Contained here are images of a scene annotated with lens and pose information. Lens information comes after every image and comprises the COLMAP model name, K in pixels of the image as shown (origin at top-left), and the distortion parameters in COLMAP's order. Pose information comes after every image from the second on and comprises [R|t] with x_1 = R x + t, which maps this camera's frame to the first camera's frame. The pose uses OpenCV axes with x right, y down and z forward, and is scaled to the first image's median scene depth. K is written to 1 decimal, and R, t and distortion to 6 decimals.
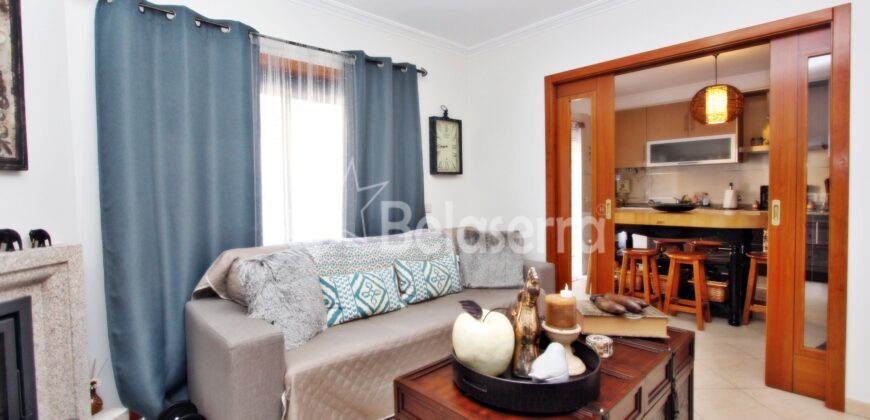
lens RADIAL K [[402.1, 0, 431.7], [0, 402.1, 203.2], [0, 0, 1]] dist [-0.014160, 0.000917]
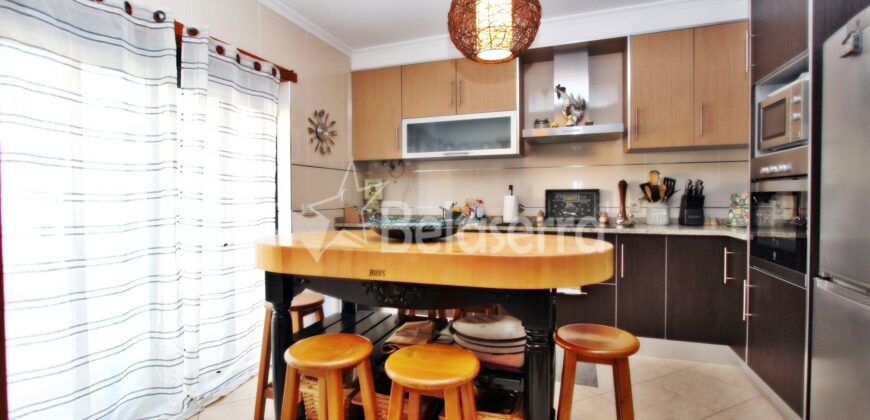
lens RADIAL K [[402.1, 0, 439.1], [0, 402.1, 206.8], [0, 0, 1]] dist [-0.014160, 0.000917]
pose [[0.883147, -0.000471, 0.469096, 0.324844], [0.005867, 0.999932, -0.010042, -0.008094], [-0.469060, 0.011621, 0.883090, 0.458453]]
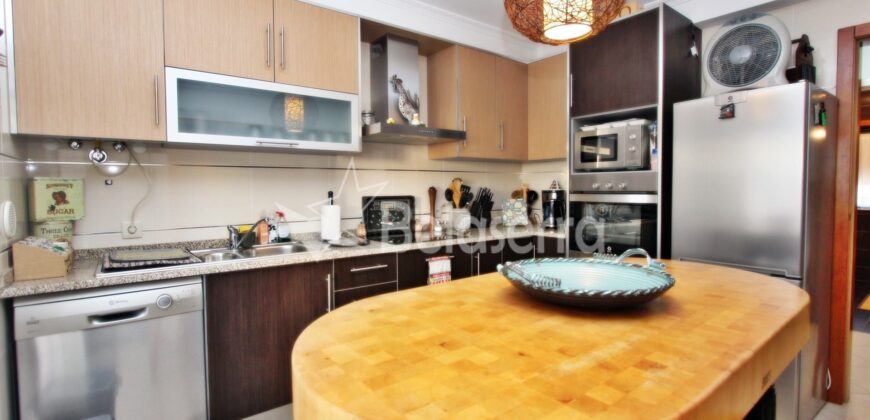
lens RADIAL K [[402.1, 0, 430.4], [0, 402.1, 203.8], [0, 0, 1]] dist [-0.014160, 0.000917]
pose [[0.085484, -0.022096, 0.996094, 0.244839], [0.034954, 0.999205, 0.019165, -0.041925], [-0.995726, 0.033180, 0.086189, 0.851731]]
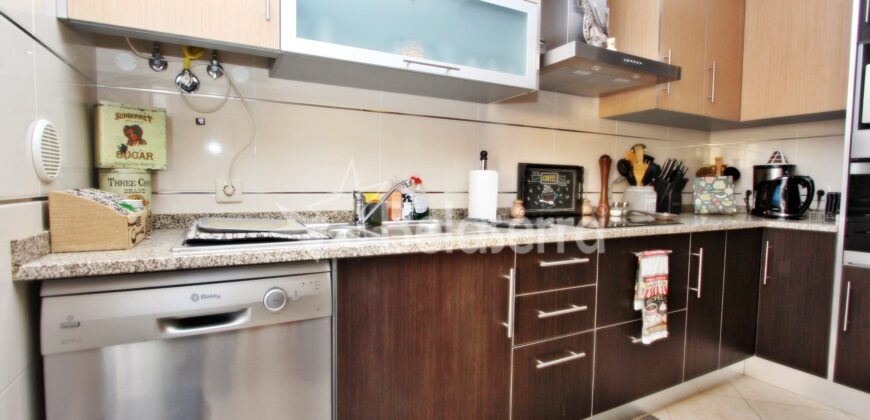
lens RADIAL K [[402.1, 0, 429.6], [0, 402.1, 208.5], [0, 0, 1]] dist [-0.014160, 0.000917]
pose [[0.265335, -0.038462, 0.963389, 0.389582], [0.011918, 0.999259, 0.036611, -0.012839], [-0.964083, 0.001767, 0.265597, 0.980581]]
